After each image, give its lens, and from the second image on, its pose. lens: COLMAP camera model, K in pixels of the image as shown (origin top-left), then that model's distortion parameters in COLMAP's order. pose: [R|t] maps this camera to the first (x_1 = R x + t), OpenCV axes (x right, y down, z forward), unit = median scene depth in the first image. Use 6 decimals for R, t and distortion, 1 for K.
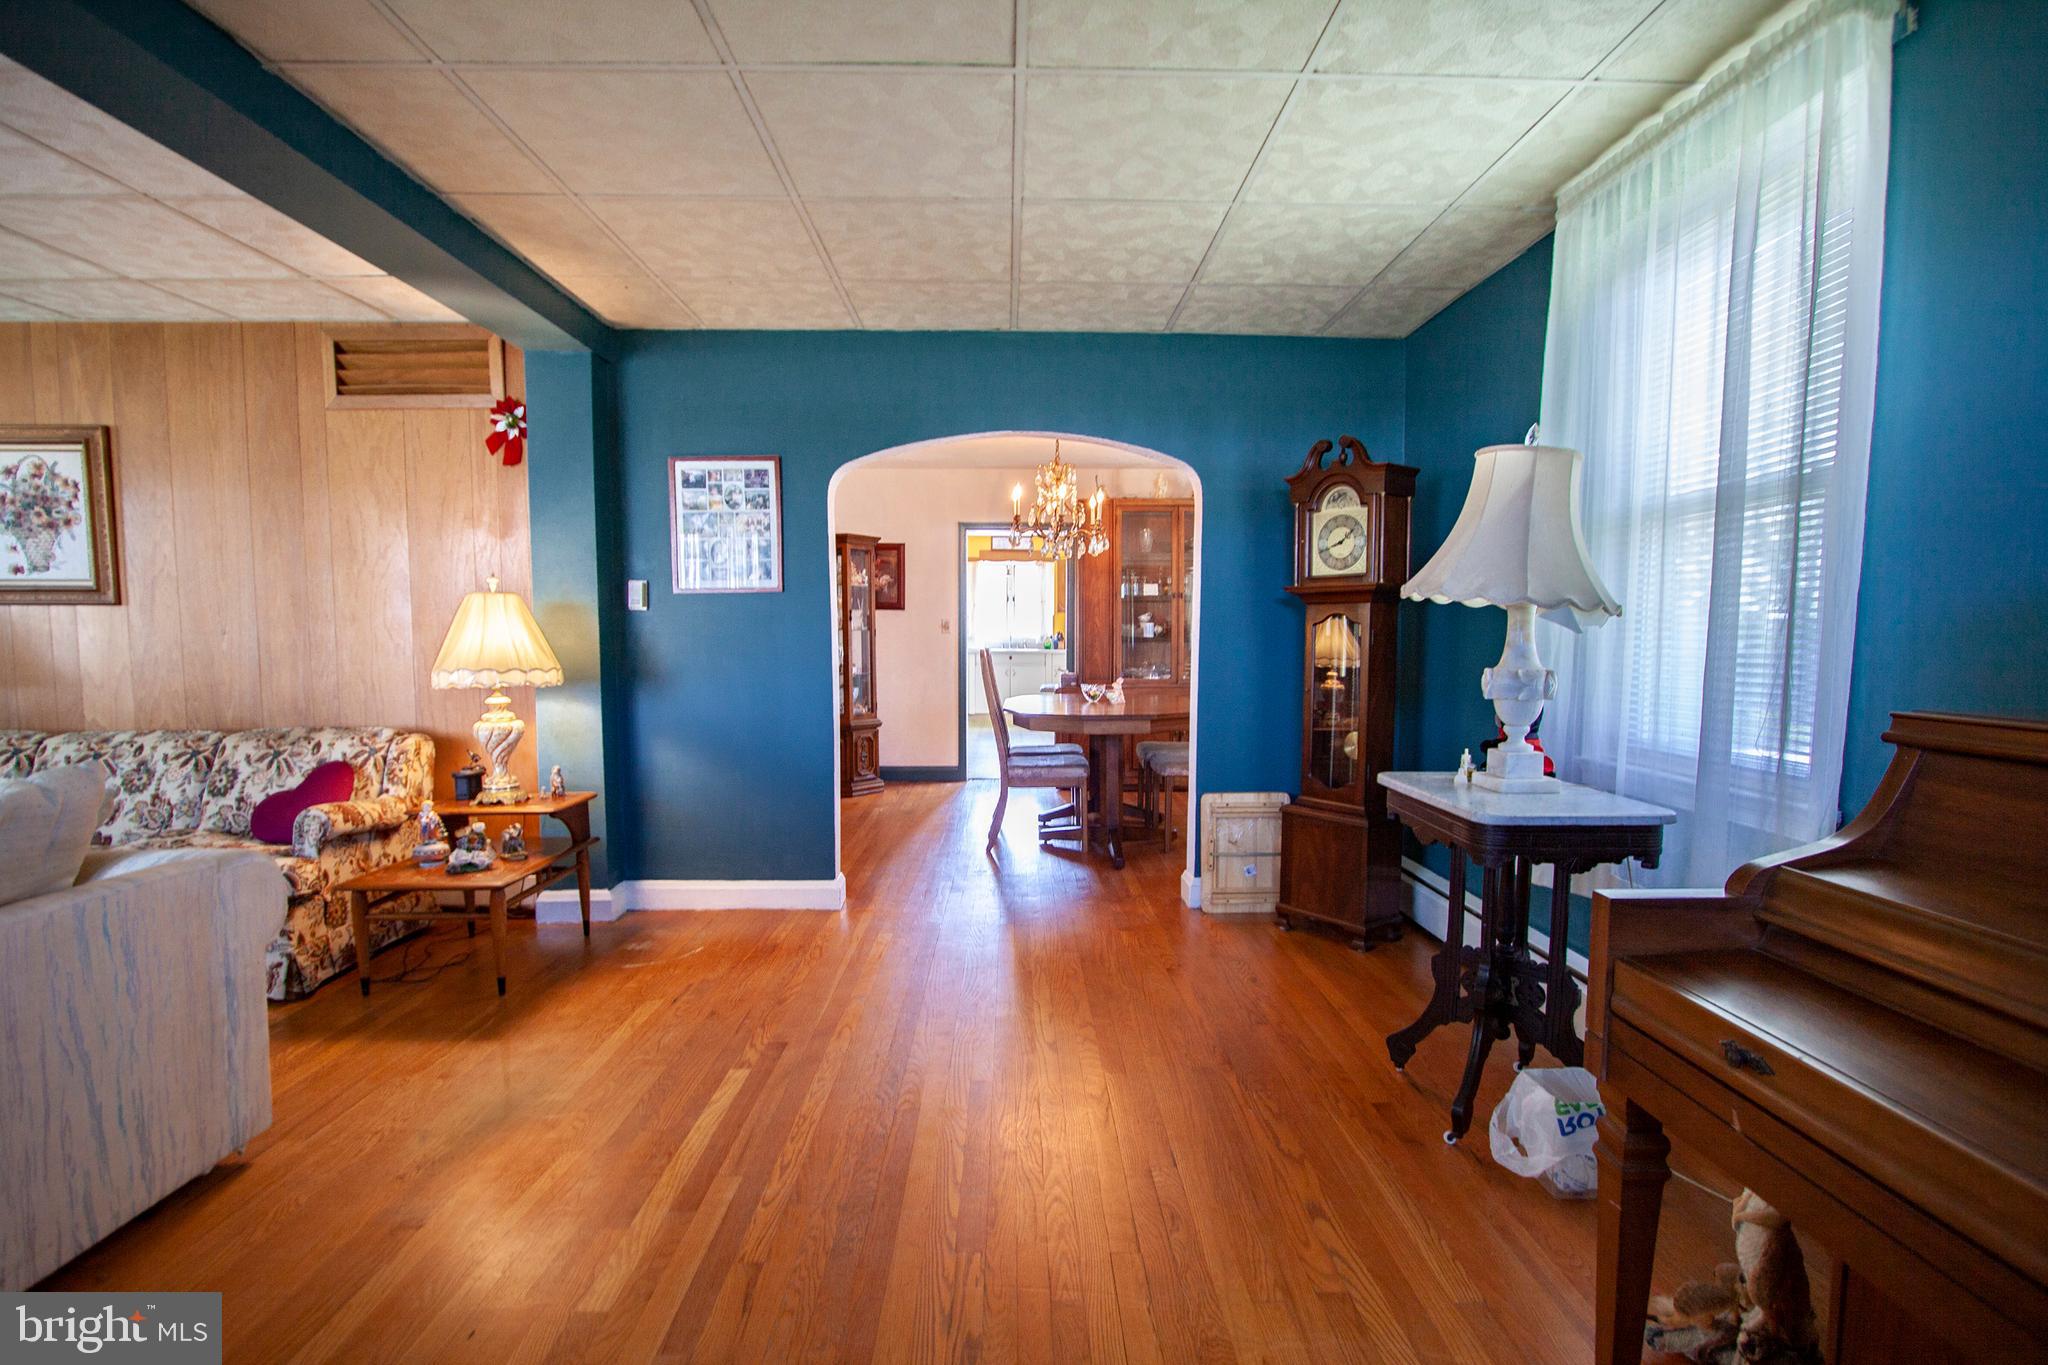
lens RADIAL K [[940.7, 0, 1027.4], [0, 940.7, 686.6], [0, 0, 1]] dist [0.000785, 0.000106]
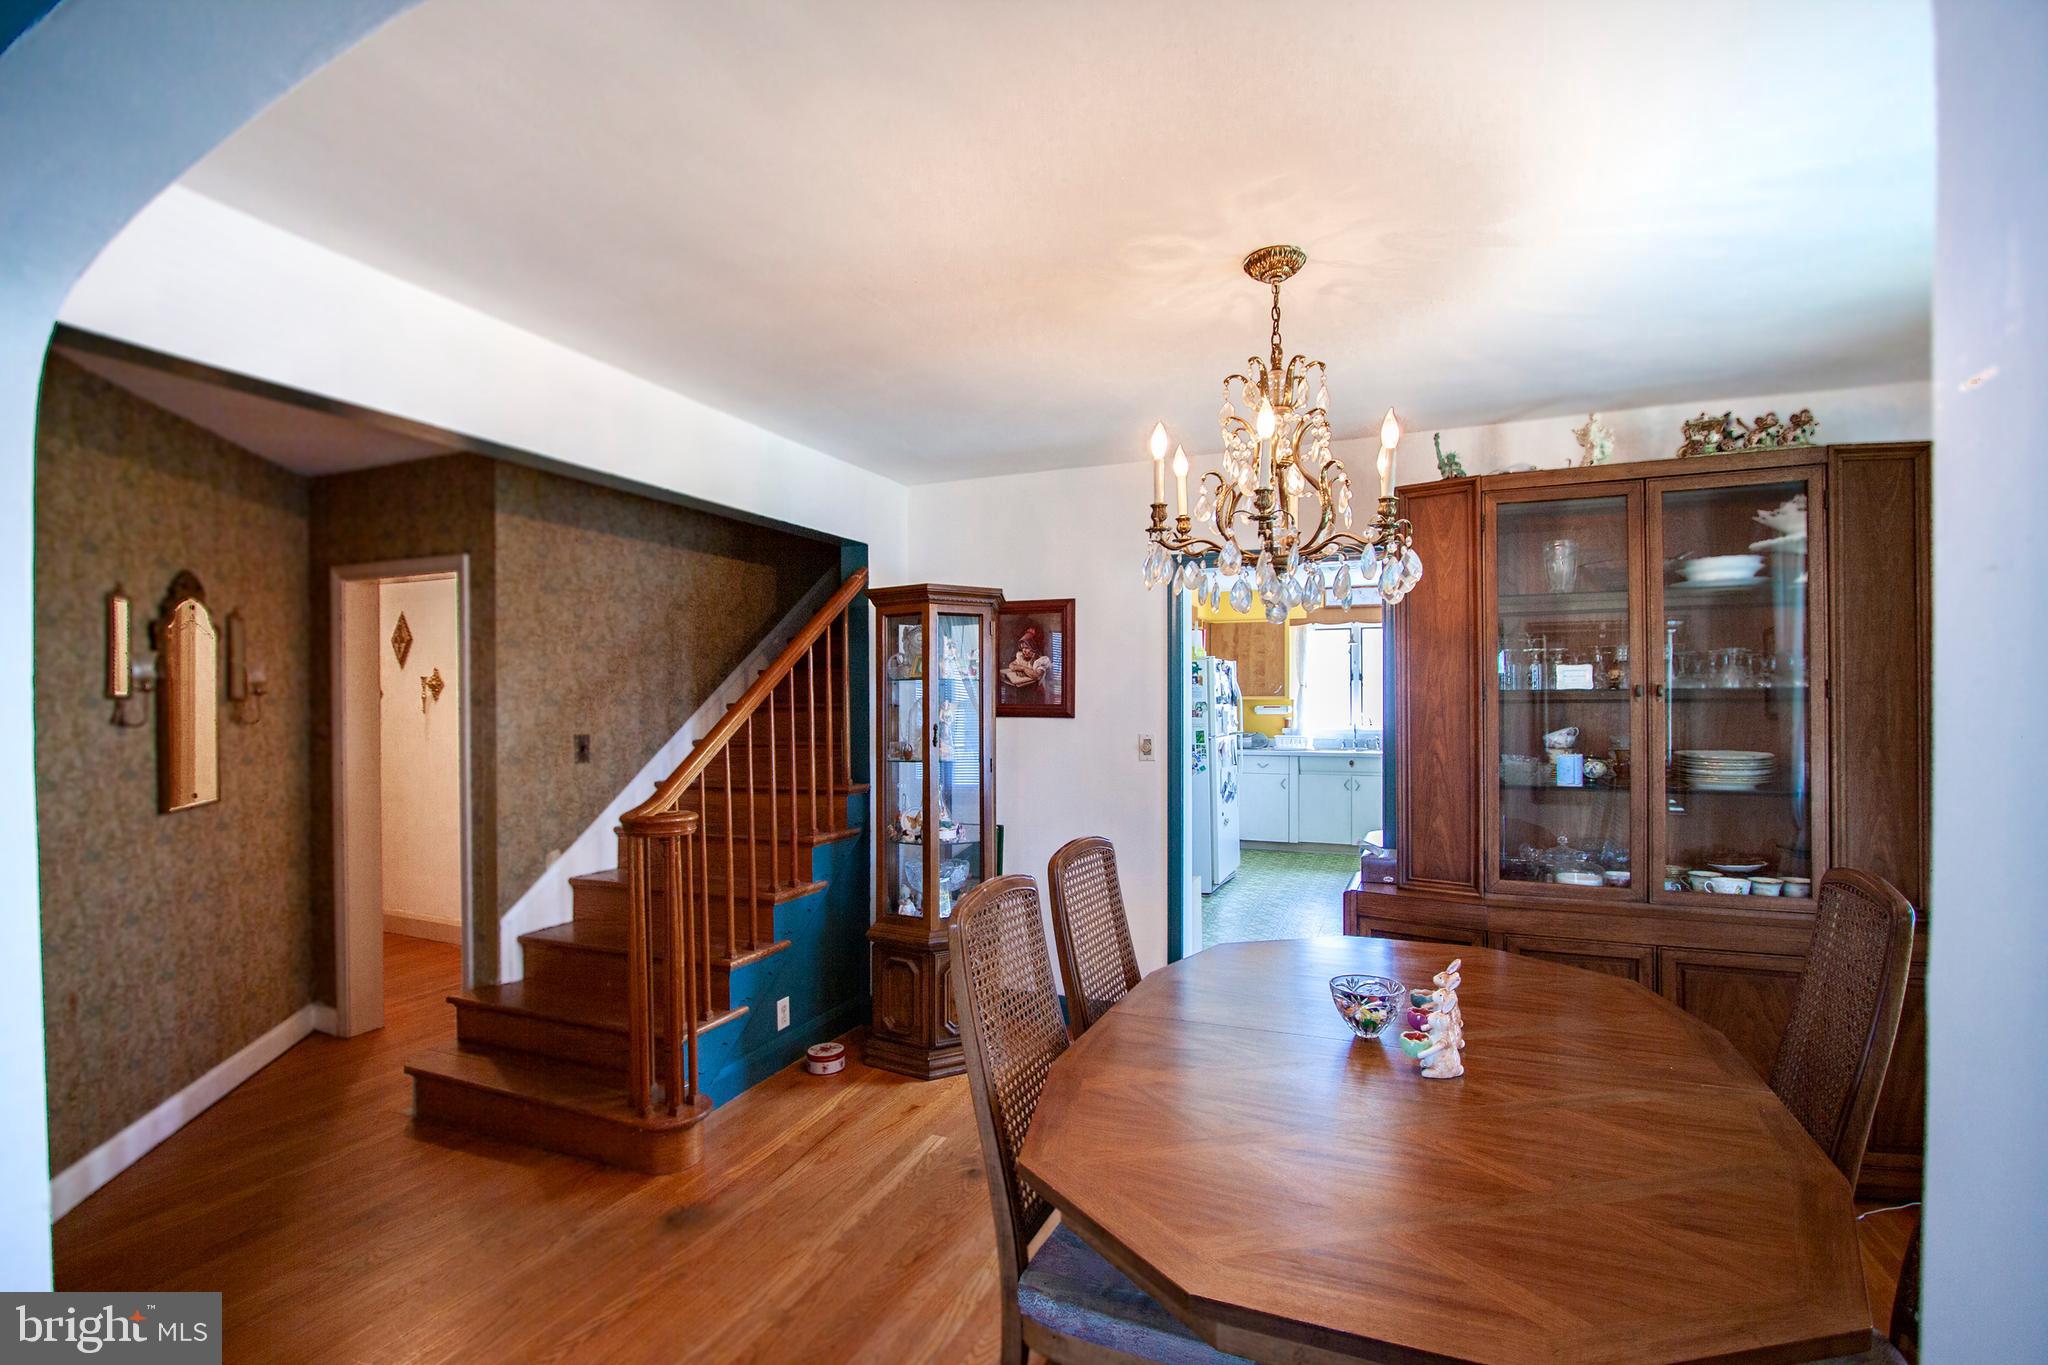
lens RADIAL K [[940.7, 0, 1024.7], [0, 940.7, 699.8], [0, 0, 1]] dist [0.000785, 0.000106]
pose [[0.914632, -0.005182, -0.404254, 0.073227], [-0.019192, 0.998234, -0.056217, -0.061954], [0.403831, 0.059177, 0.912917, 0.489210]]
